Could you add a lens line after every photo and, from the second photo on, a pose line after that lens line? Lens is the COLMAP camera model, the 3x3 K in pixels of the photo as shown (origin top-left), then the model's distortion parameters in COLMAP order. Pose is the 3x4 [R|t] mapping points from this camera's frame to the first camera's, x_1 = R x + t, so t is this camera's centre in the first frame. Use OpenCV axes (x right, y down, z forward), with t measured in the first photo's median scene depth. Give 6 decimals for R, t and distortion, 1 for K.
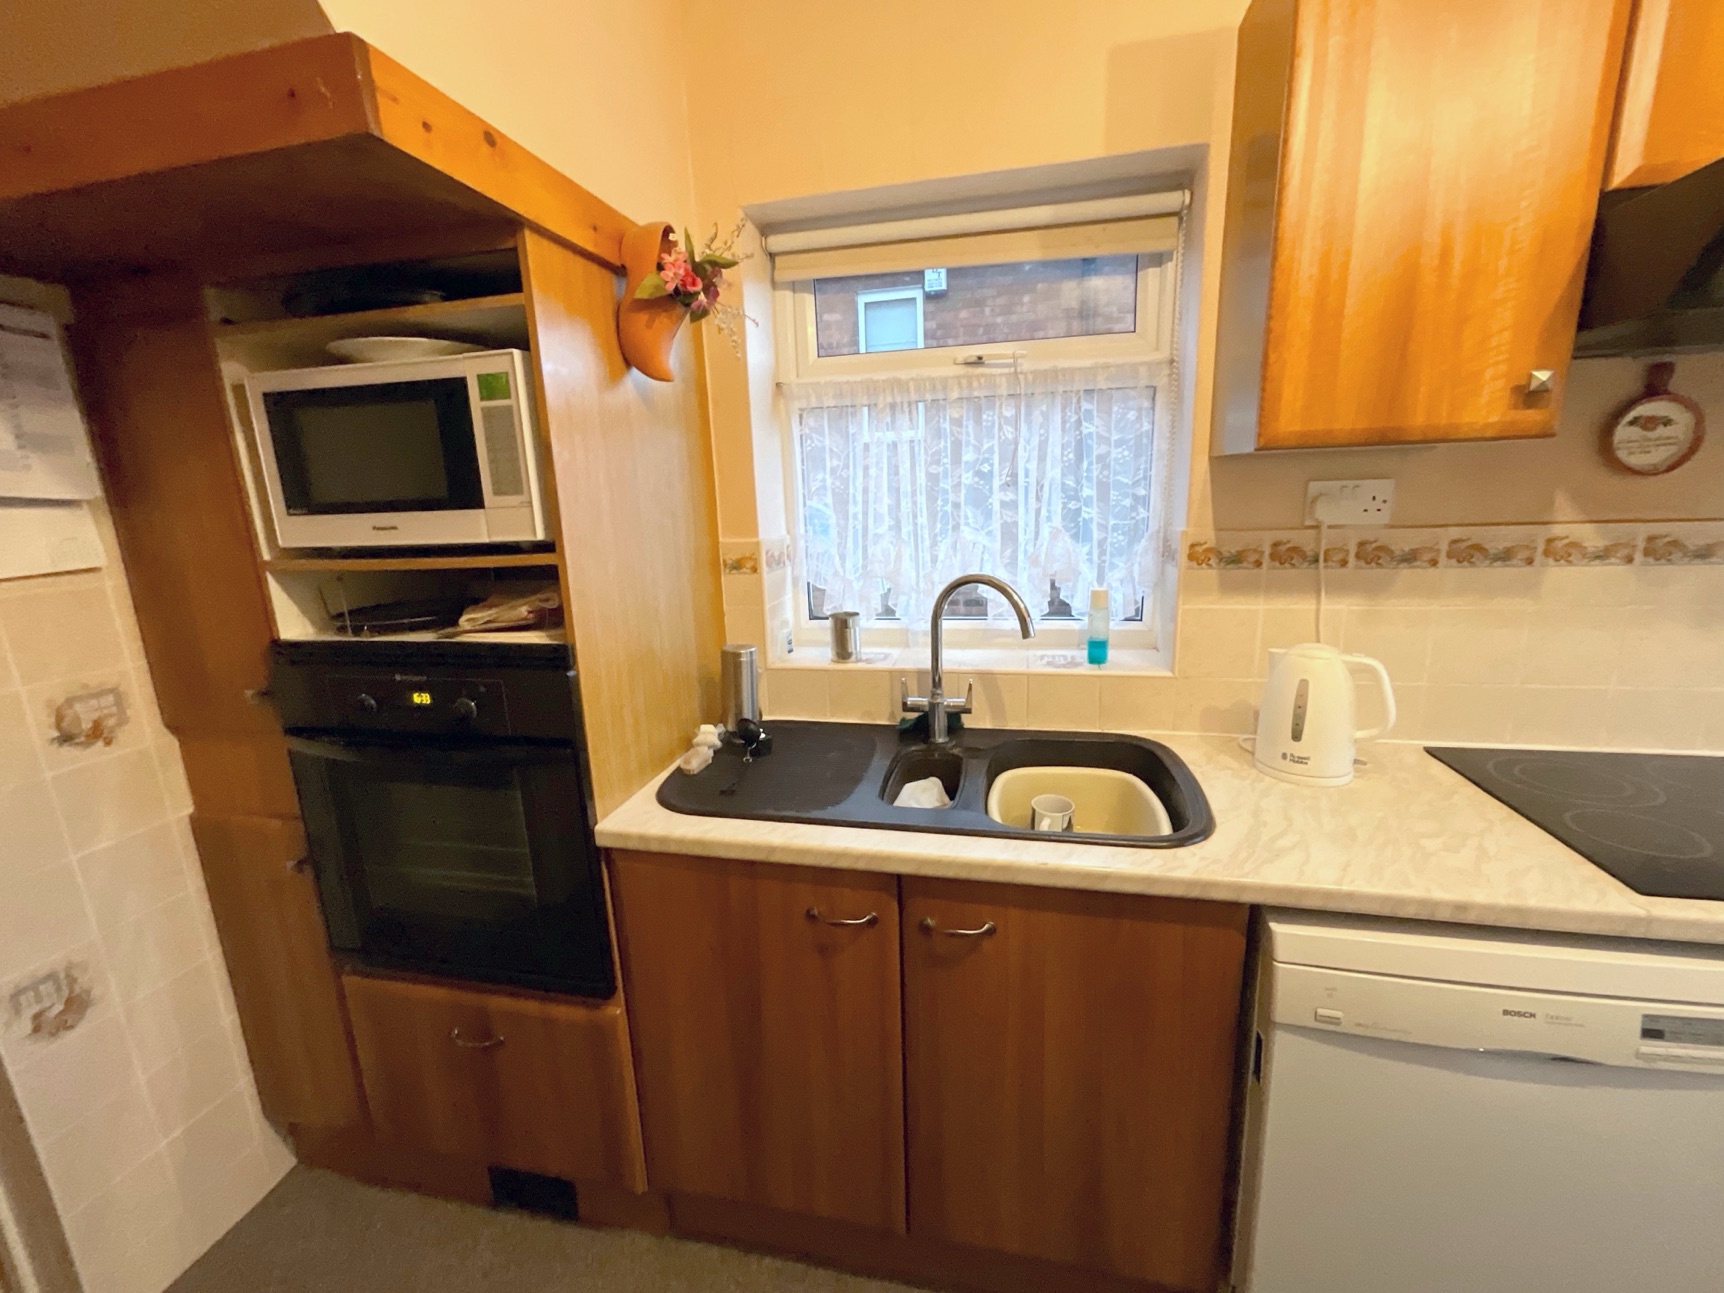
lens RADIAL K [[713.0, 0, 863.2], [0, 713.0, 646.6], [0, 0, 1]] dist [-0.000718, 0.000616]
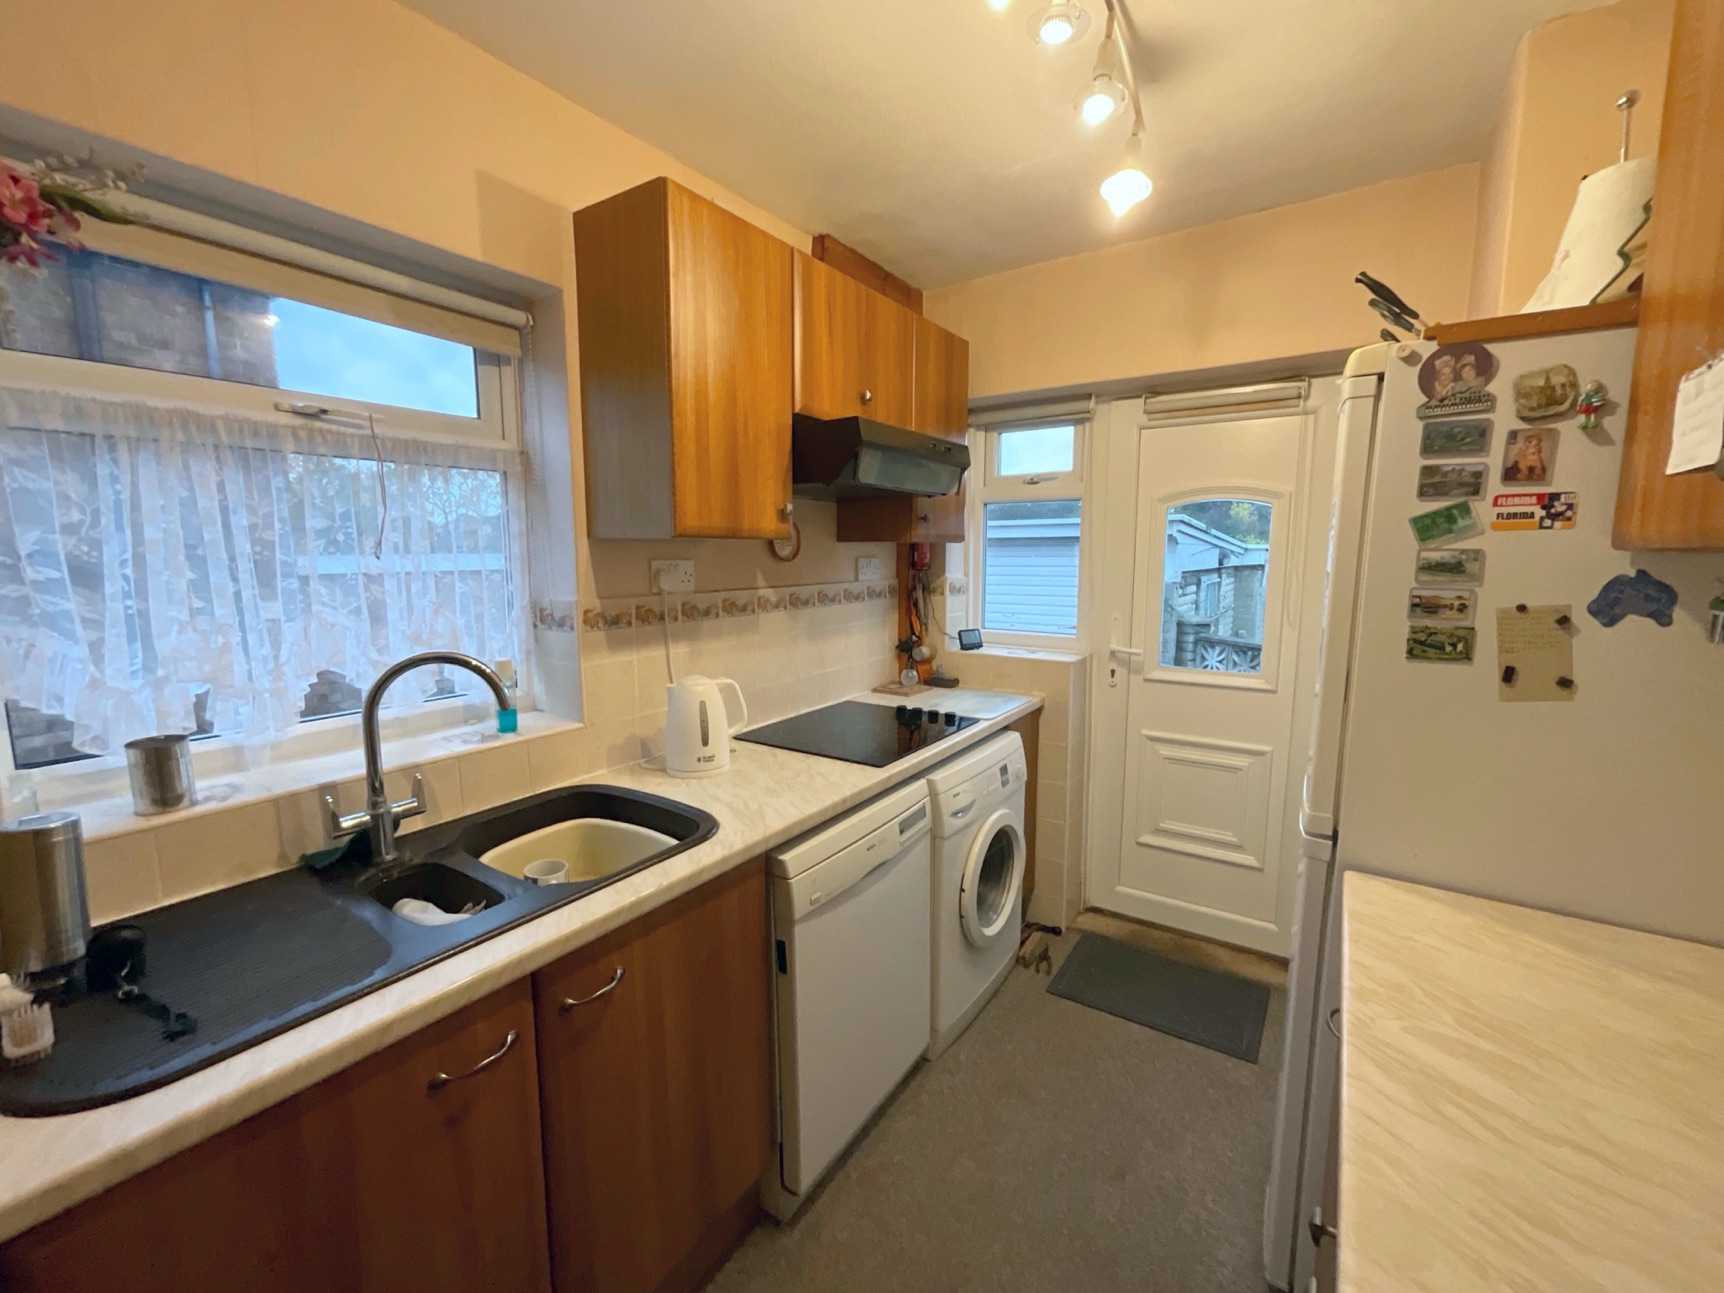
lens RADIAL K [[713.0, 0, 863.2], [0, 713.0, 646.6], [0, 0, 1]] dist [-0.000718, 0.000616]
pose [[0.363616, -0.089723, 0.927218, -0.520098], [0.192400, 0.981123, 0.019487, -0.022775], [-0.911463, 0.171311, 0.374015, 0.168953]]
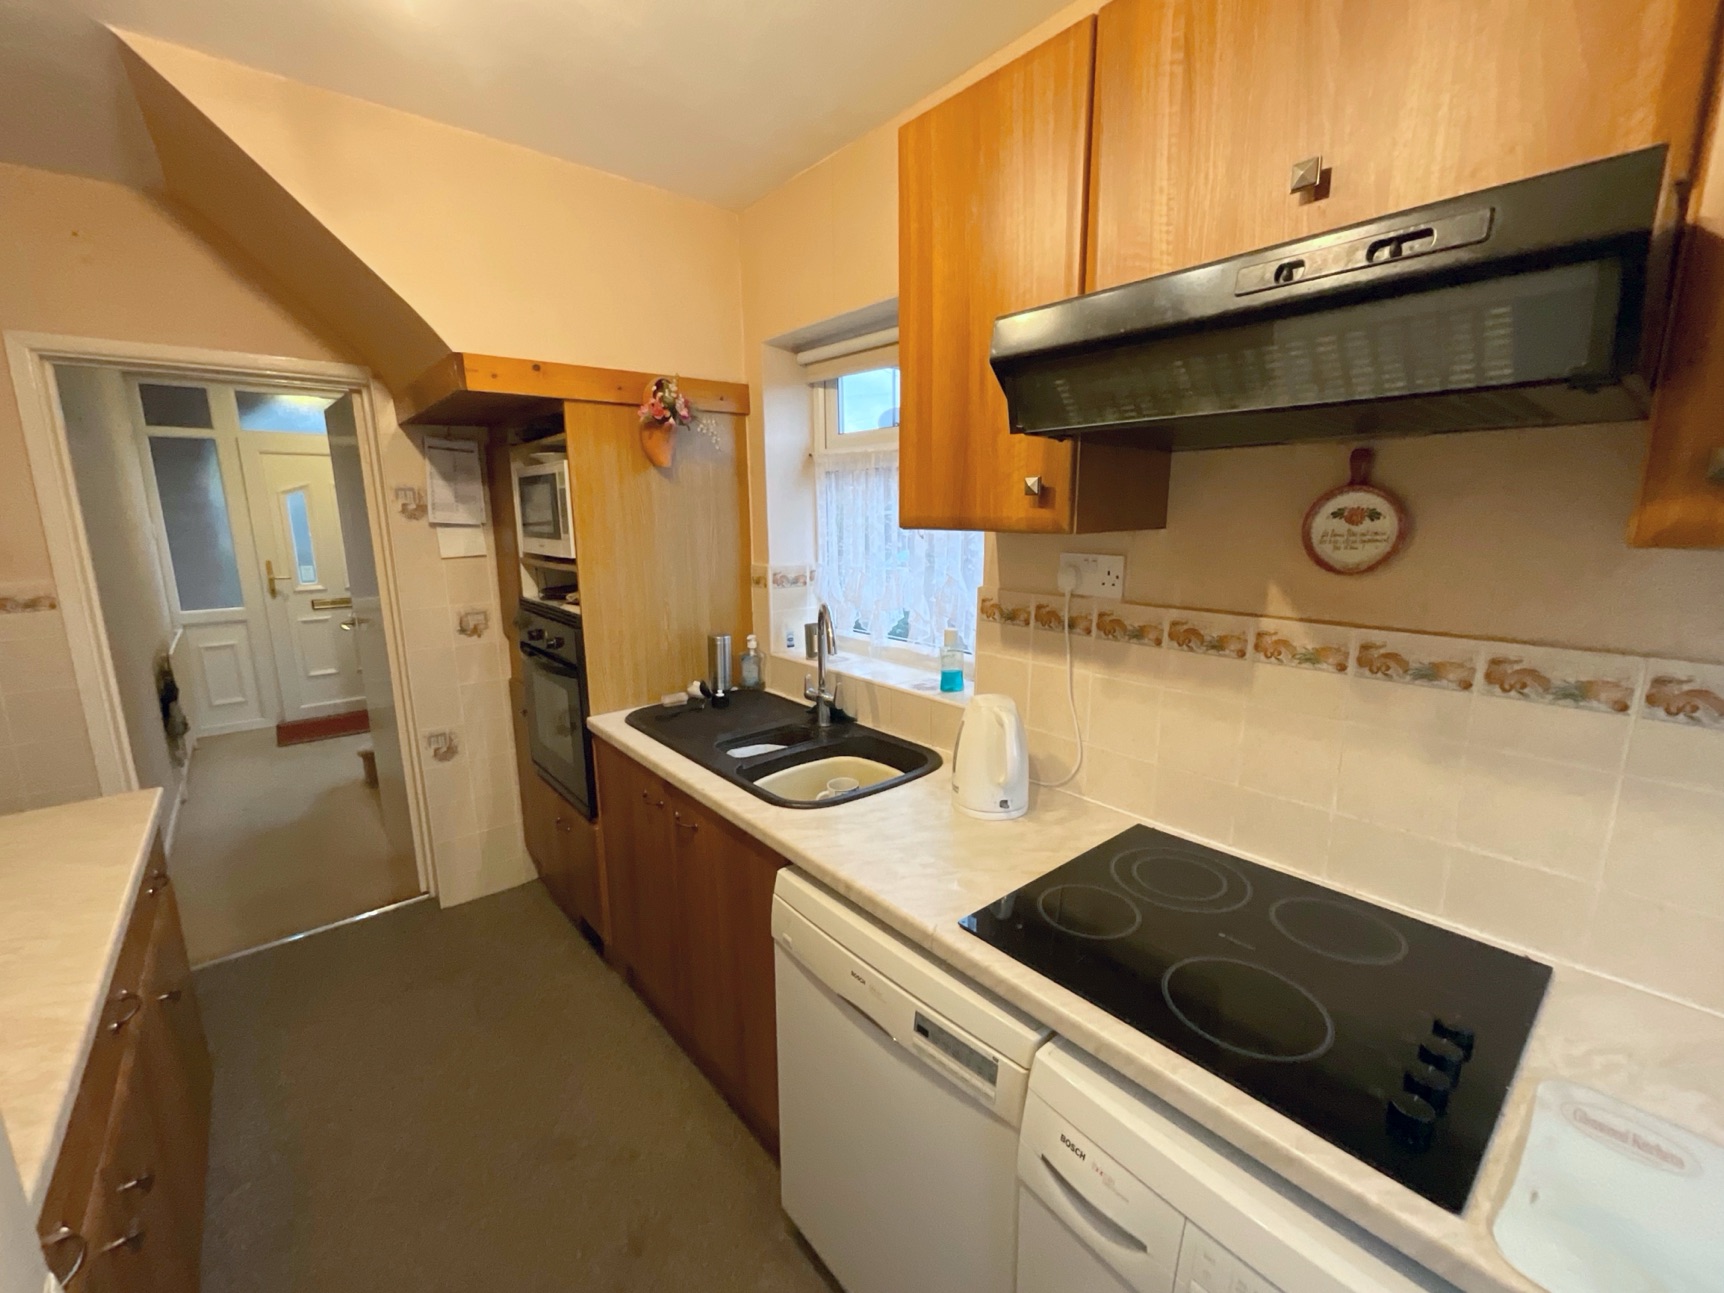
lens RADIAL K [[713.0, 0, 863.2], [0, 713.0, 646.6], [0, 0, 1]] dist [-0.000718, 0.000616]
pose [[0.796806, 0.145506, -0.586455, 1.108687], [-0.151333, 0.987696, 0.039446, -0.092507], [0.584978, 0.057319, 0.809021, -0.055203]]
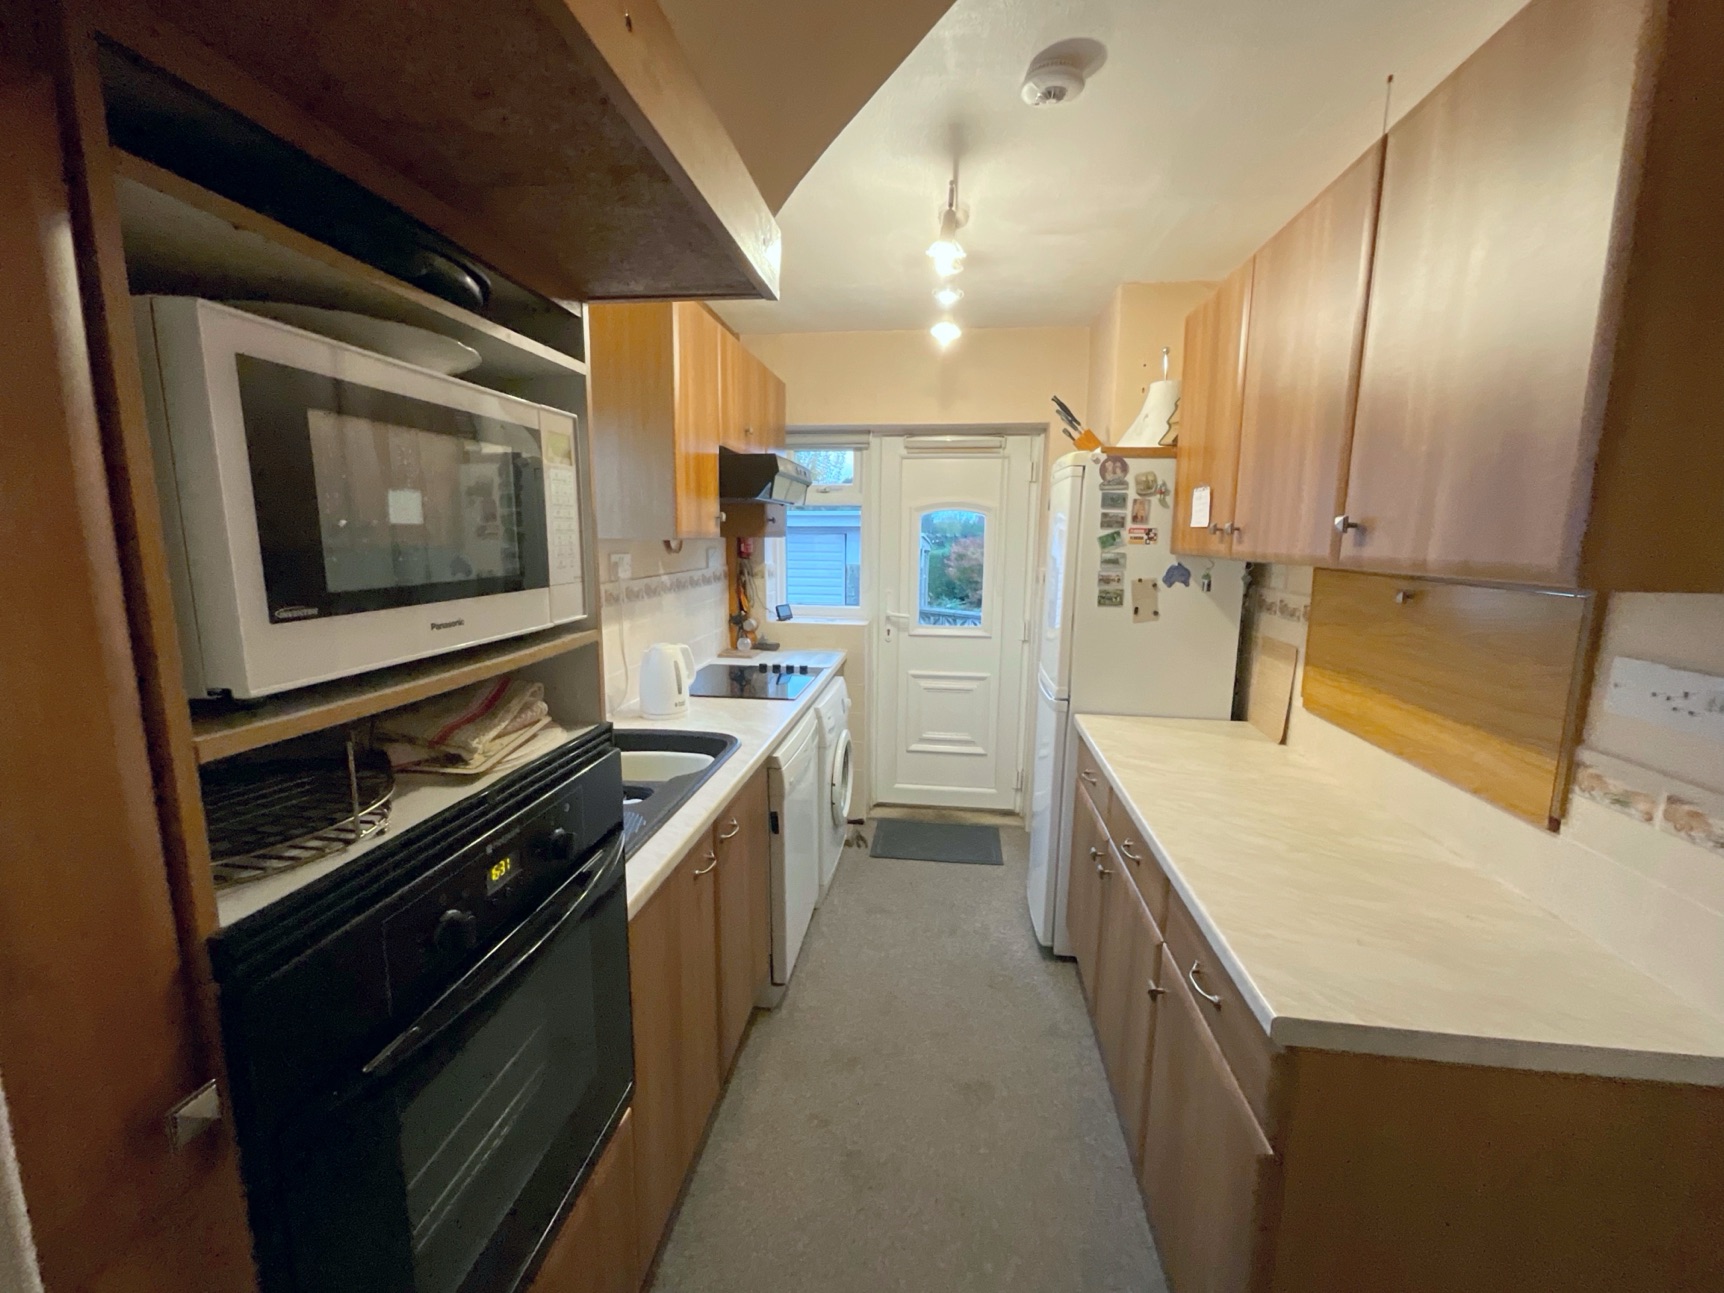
lens RADIAL K [[713.0, 0, 863.2], [0, 713.0, 646.6], [0, 0, 1]] dist [-0.000718, 0.000616]
pose [[-0.099915, -0.123284, 0.987329, -1.203091], [0.210263, 0.967269, 0.142058, -0.143718], [-0.972526, 0.221792, -0.070723, 0.618884]]
